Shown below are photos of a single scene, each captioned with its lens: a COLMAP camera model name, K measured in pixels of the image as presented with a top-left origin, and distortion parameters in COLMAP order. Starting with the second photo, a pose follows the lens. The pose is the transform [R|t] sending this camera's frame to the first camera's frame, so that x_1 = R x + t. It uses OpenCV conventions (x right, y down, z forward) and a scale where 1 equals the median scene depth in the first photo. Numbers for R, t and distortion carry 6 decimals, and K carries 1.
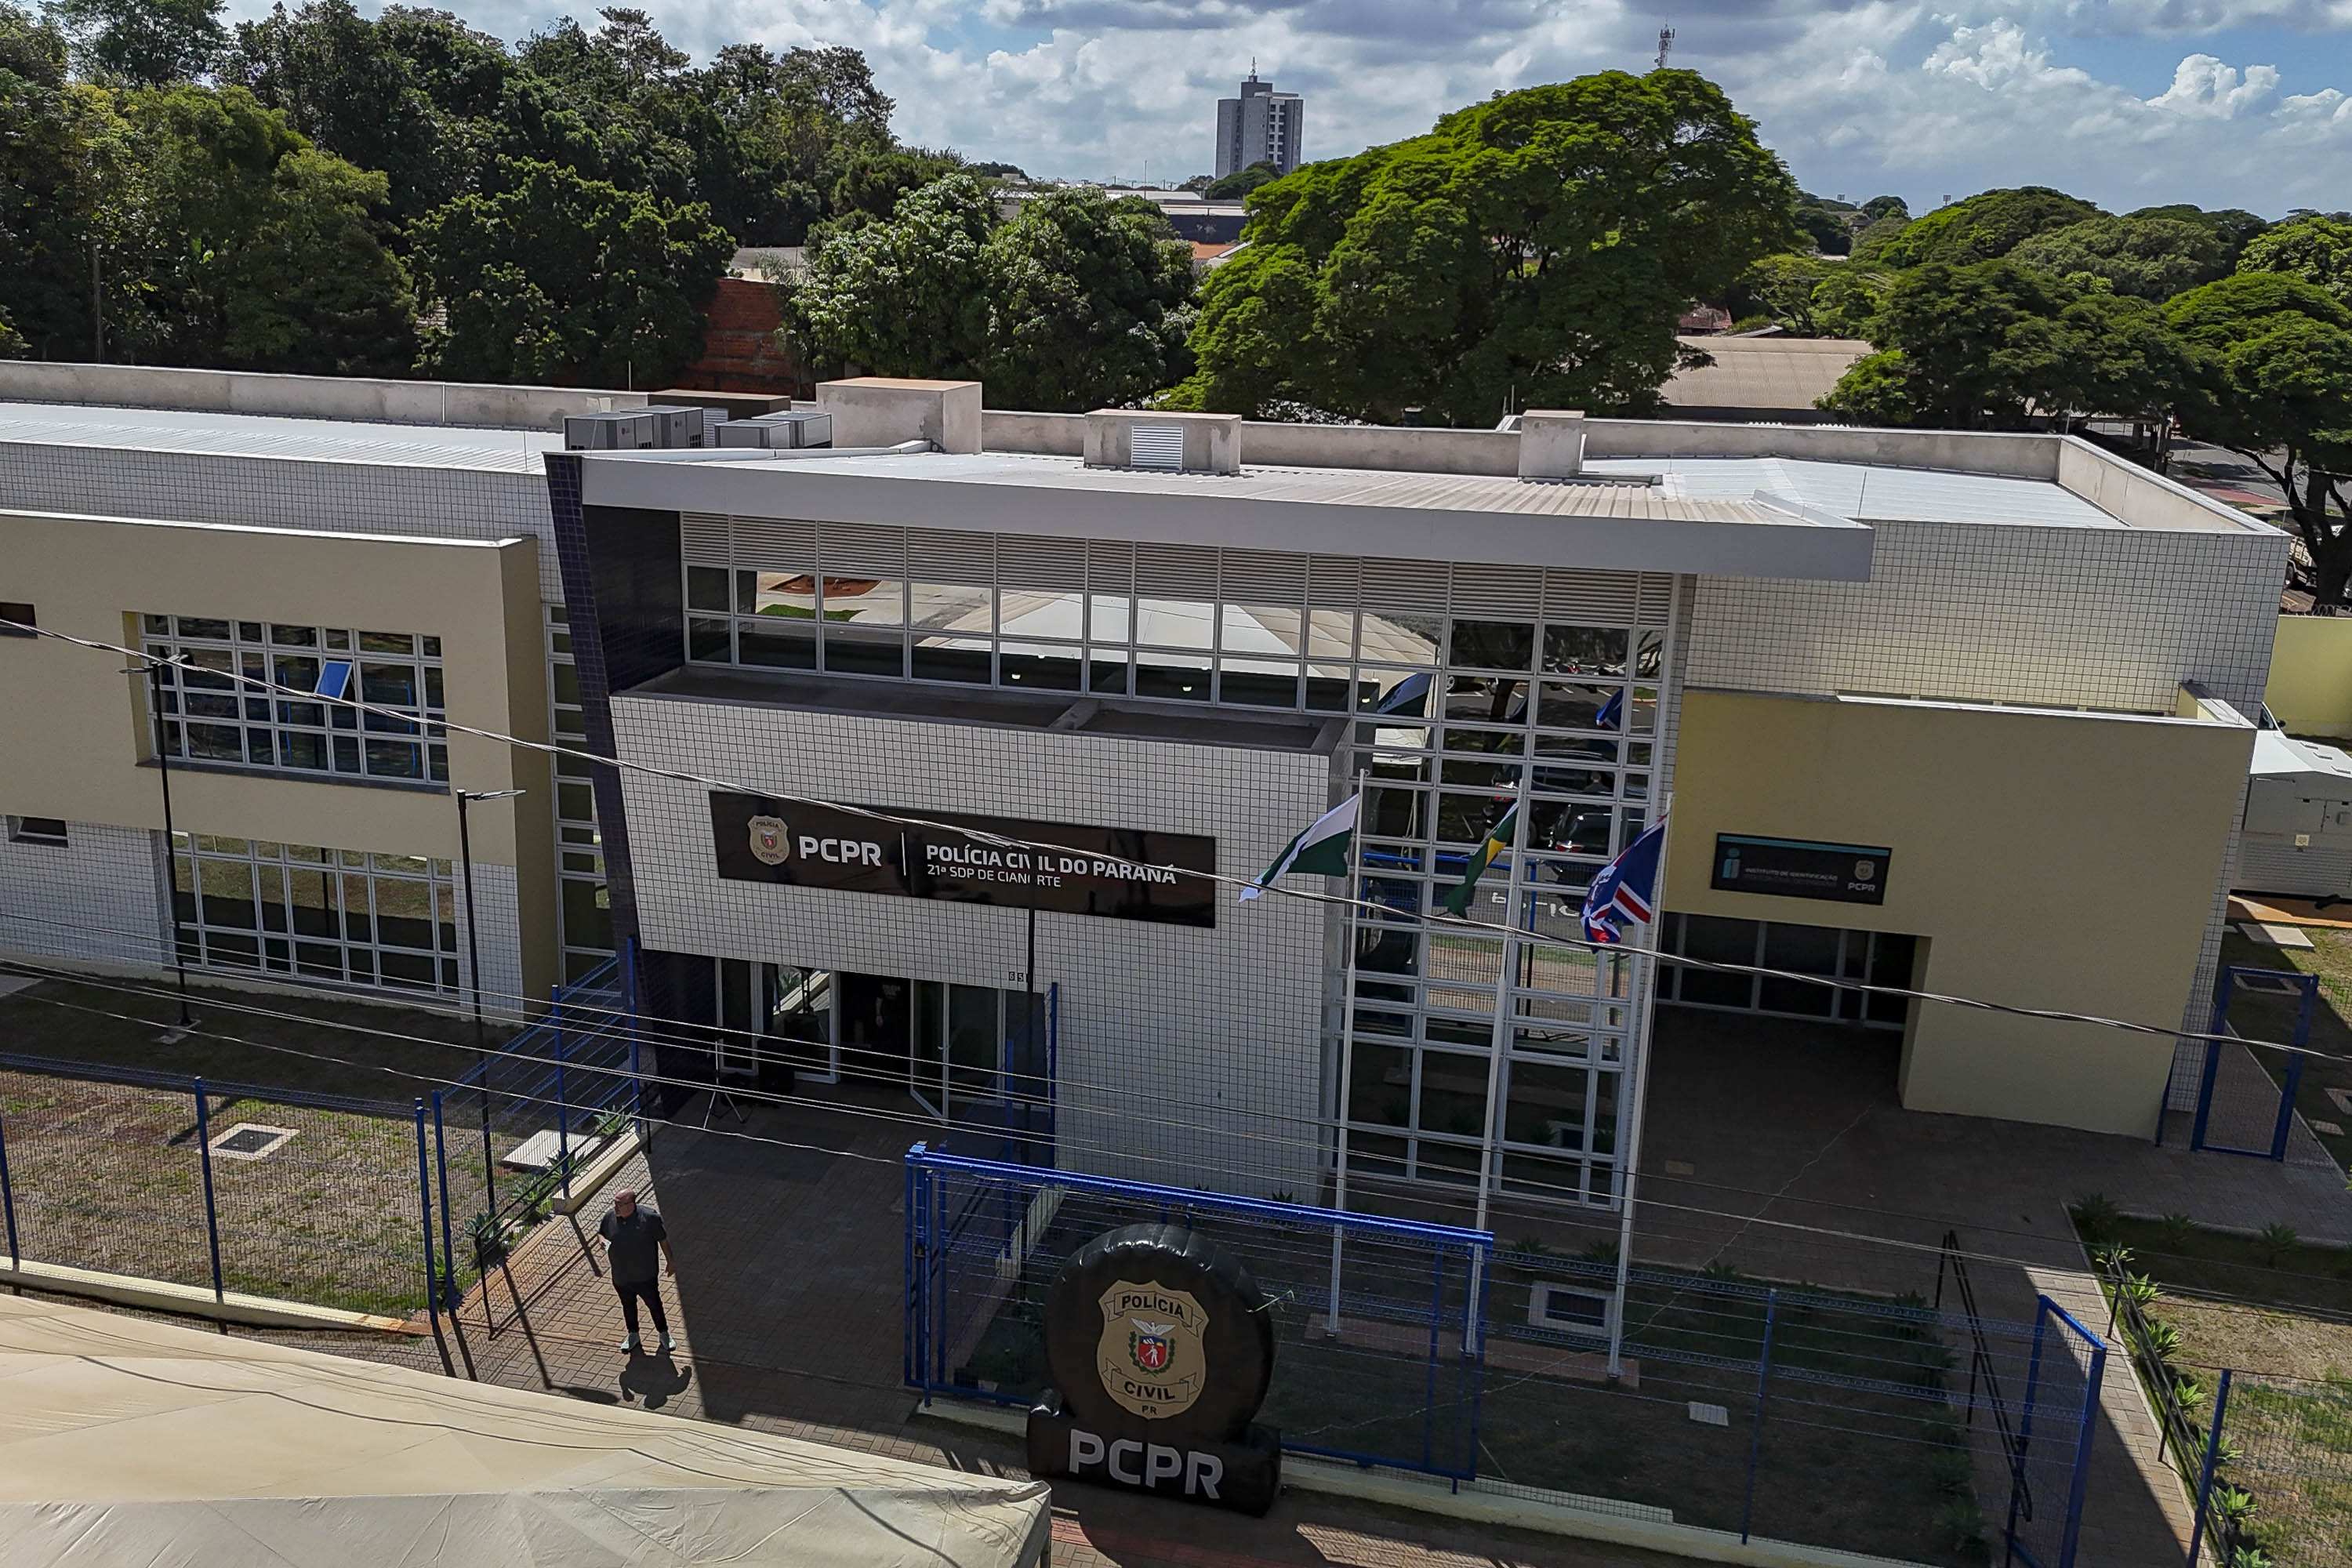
lens RADIAL K [[2042.5, 0, 1102.9], [0, 2042.5, 778.2], [0, 0, 1]] dist [0.082355, -0.091509]
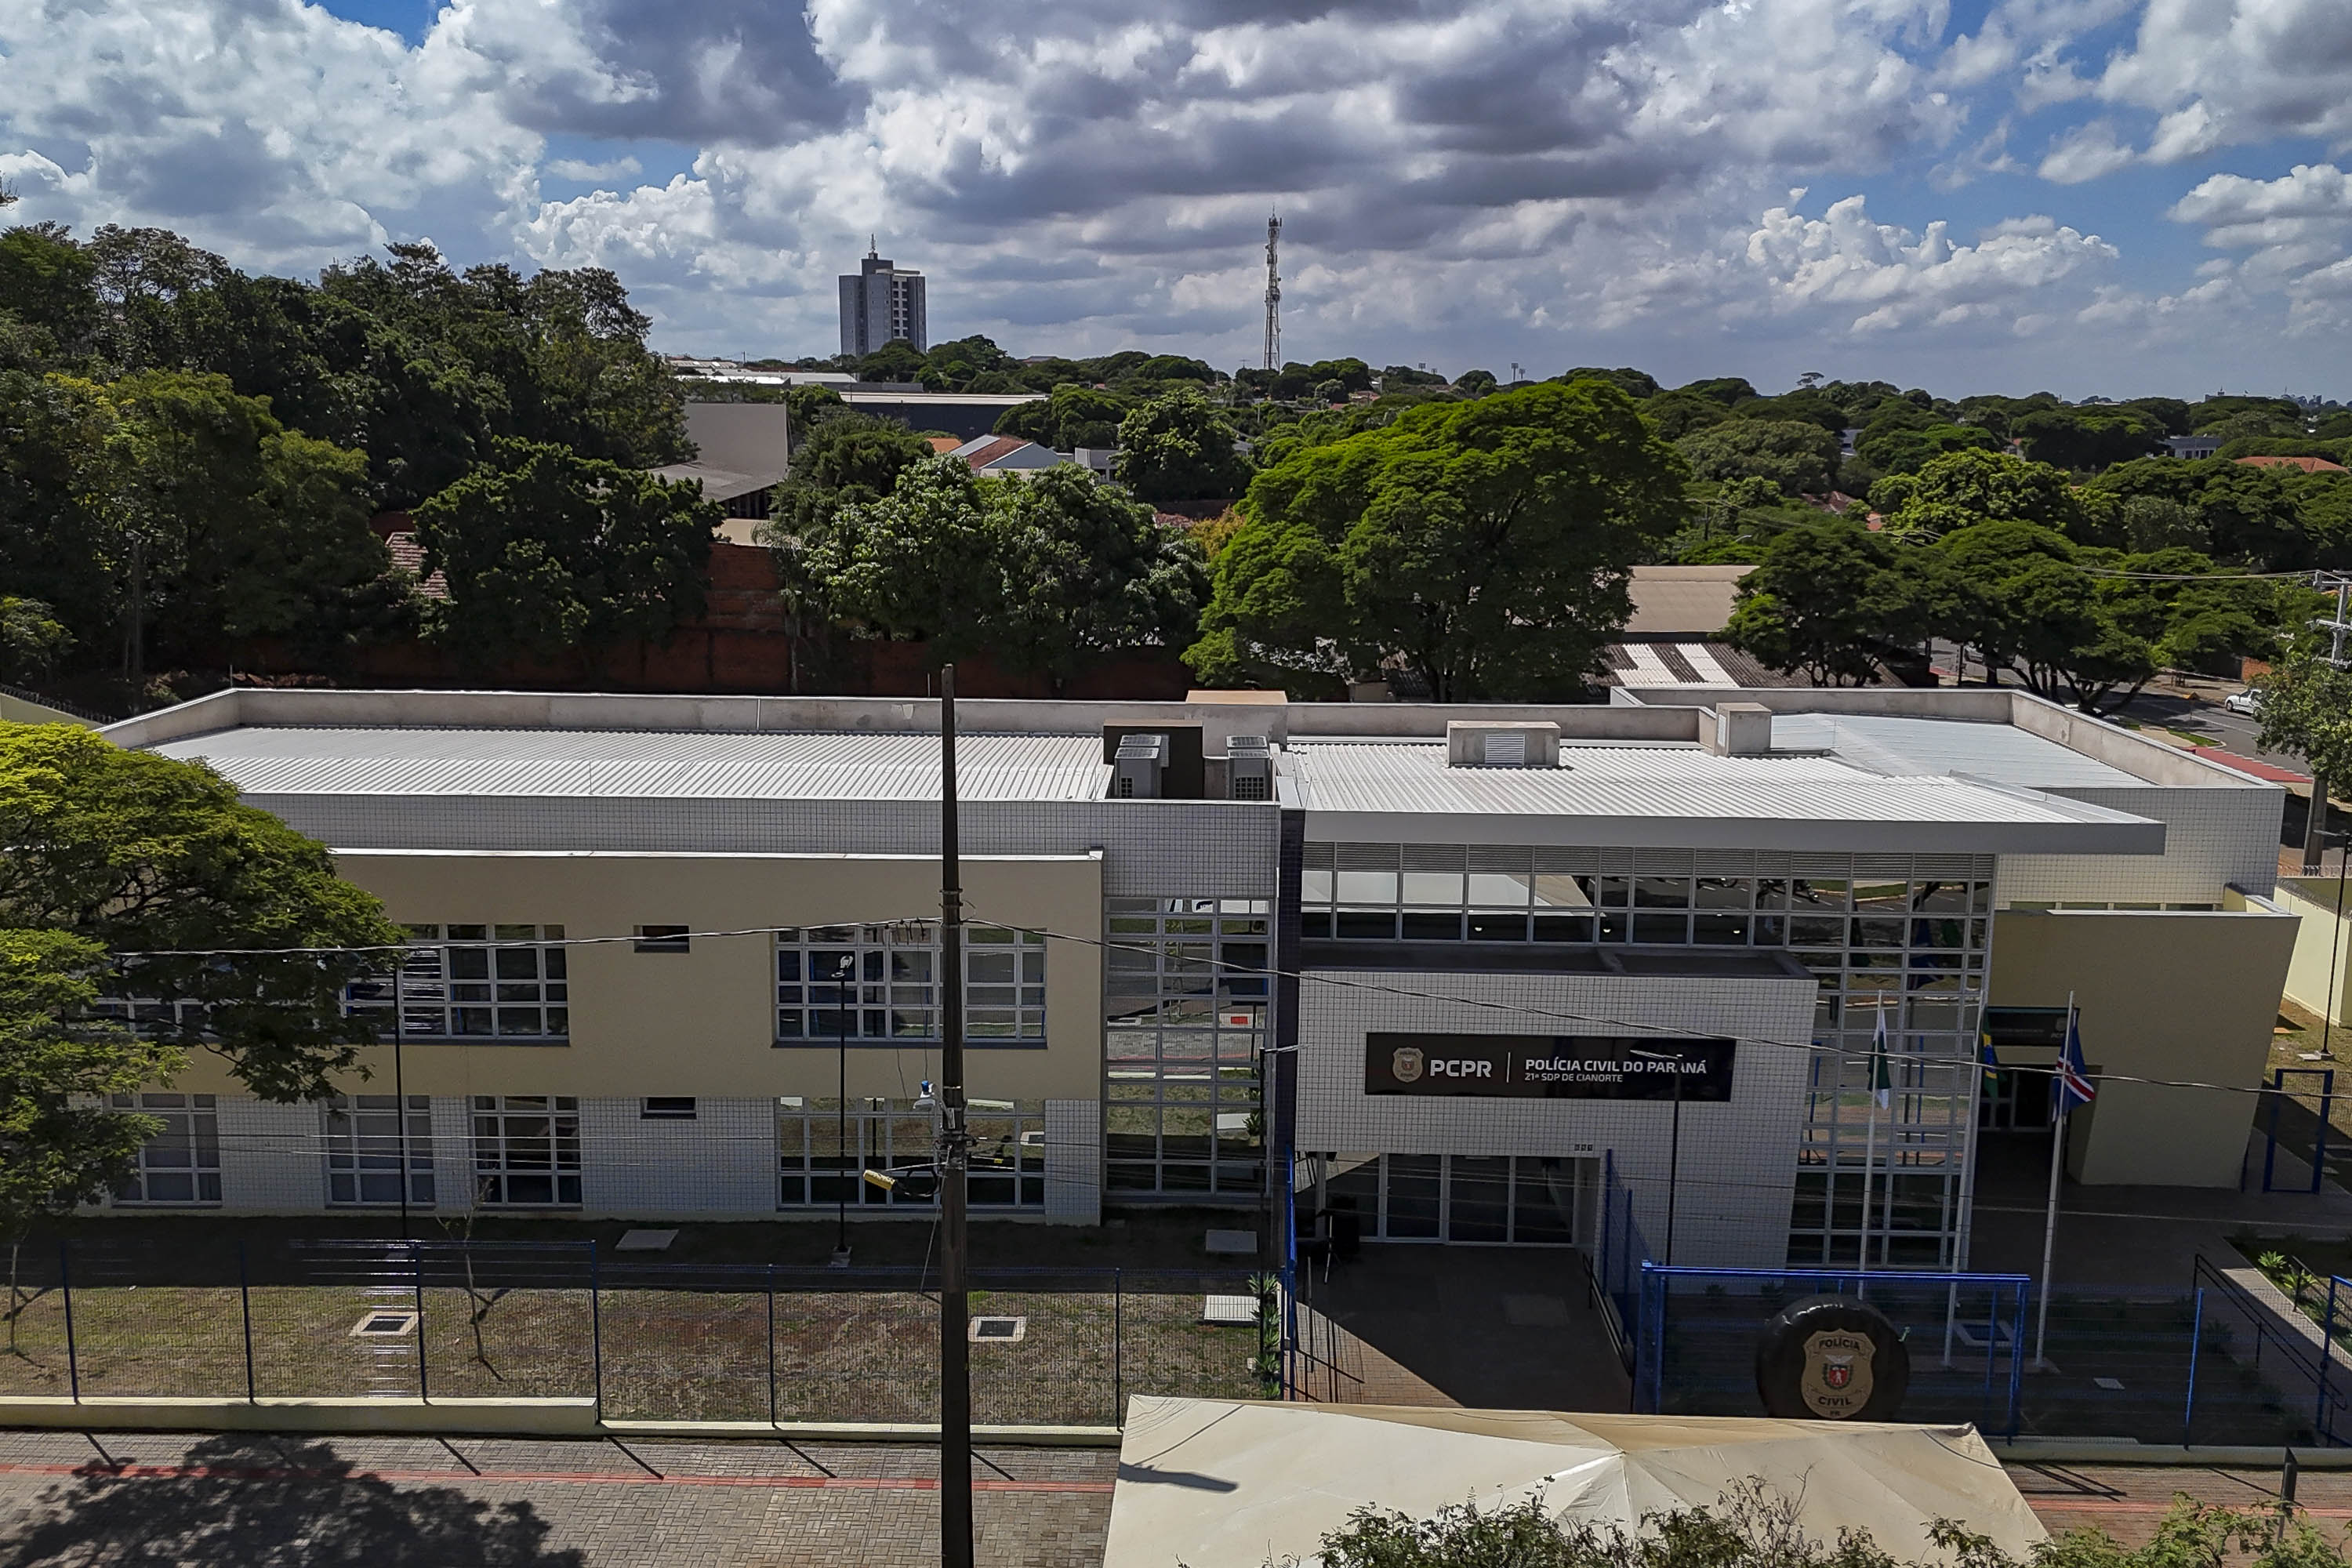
lens RADIAL K [[2085.7, 0, 1202.5], [0, 2085.7, 778.8], [0, 0, 1]] dist [0.116559, -0.170244]
pose [[0.971836, -0.054860, 0.229182, -0.606094], [0.072480, 0.994968, -0.069180, -0.074989], [-0.224234, 0.083843, 0.970922, -0.381819]]
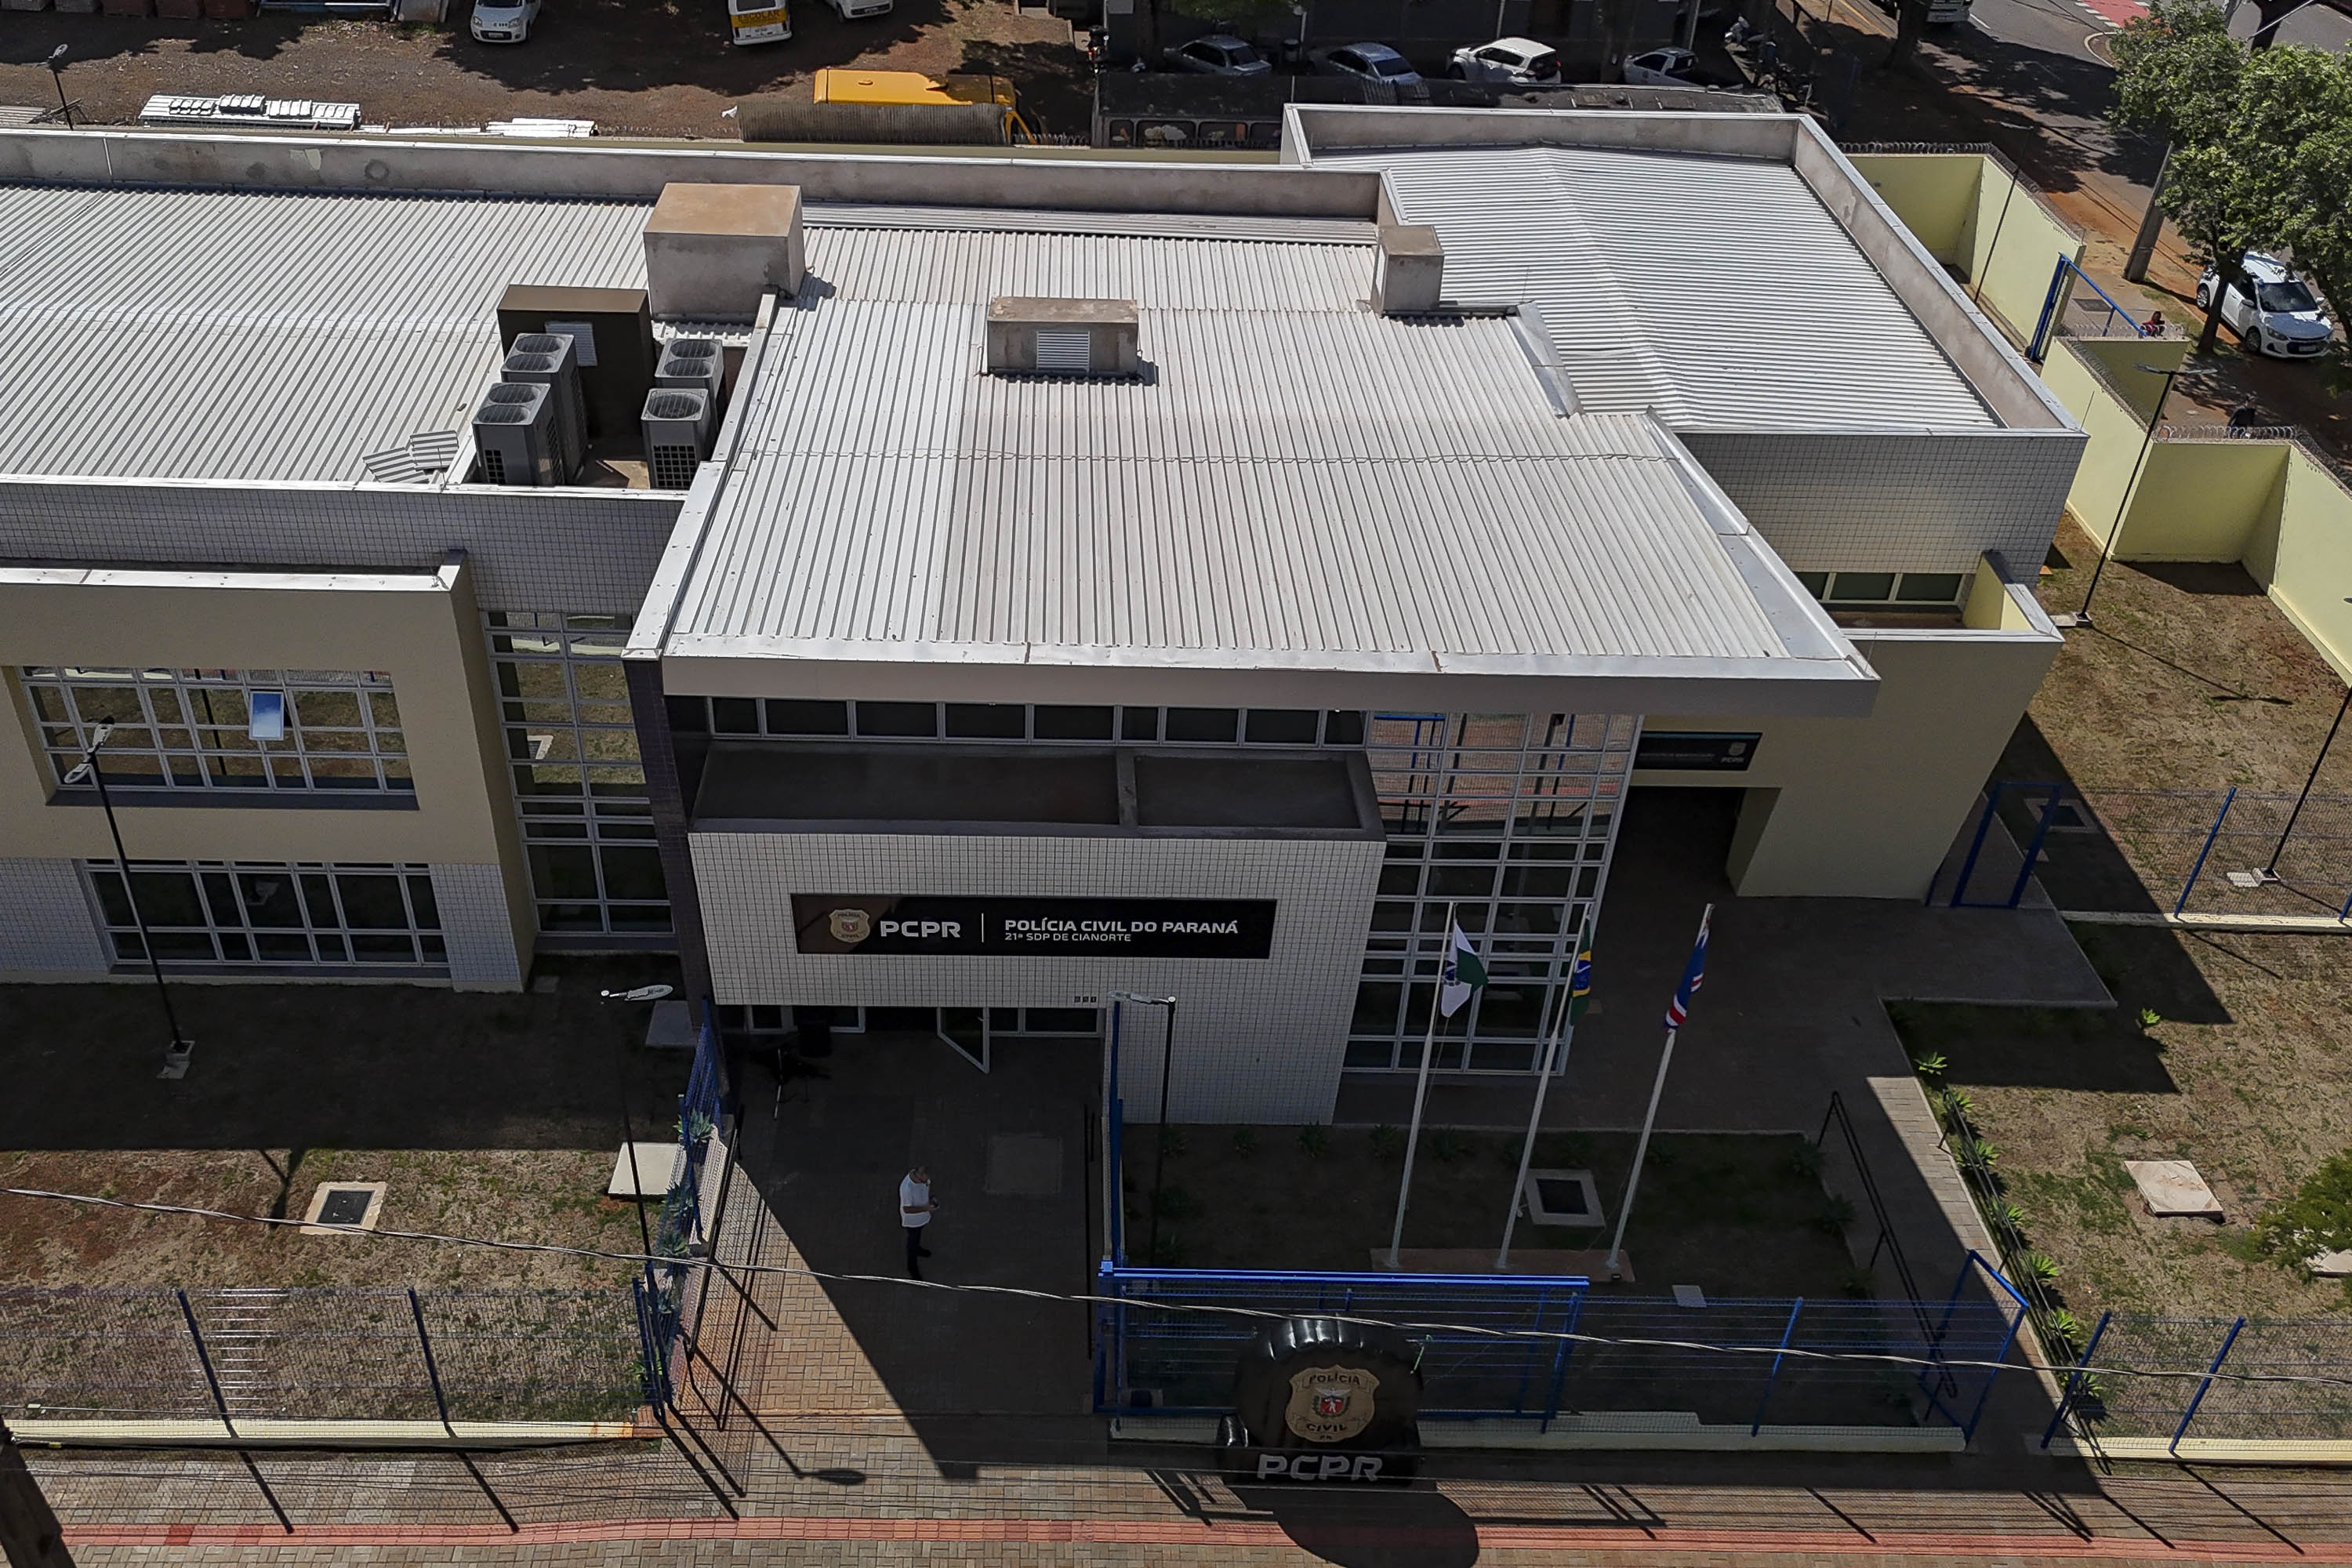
lens RADIAL K [[2042.5, 0, 1102.9], [0, 2042.5, 778.2], [0, 0, 1]] dist [0.082355, -0.091509]
pose [[0.965349, -0.148851, 0.214347, -0.246153], [0.059259, 0.924950, 0.375440, -0.422598], [-0.254145, -0.349729, 0.901721, 0.028760]]
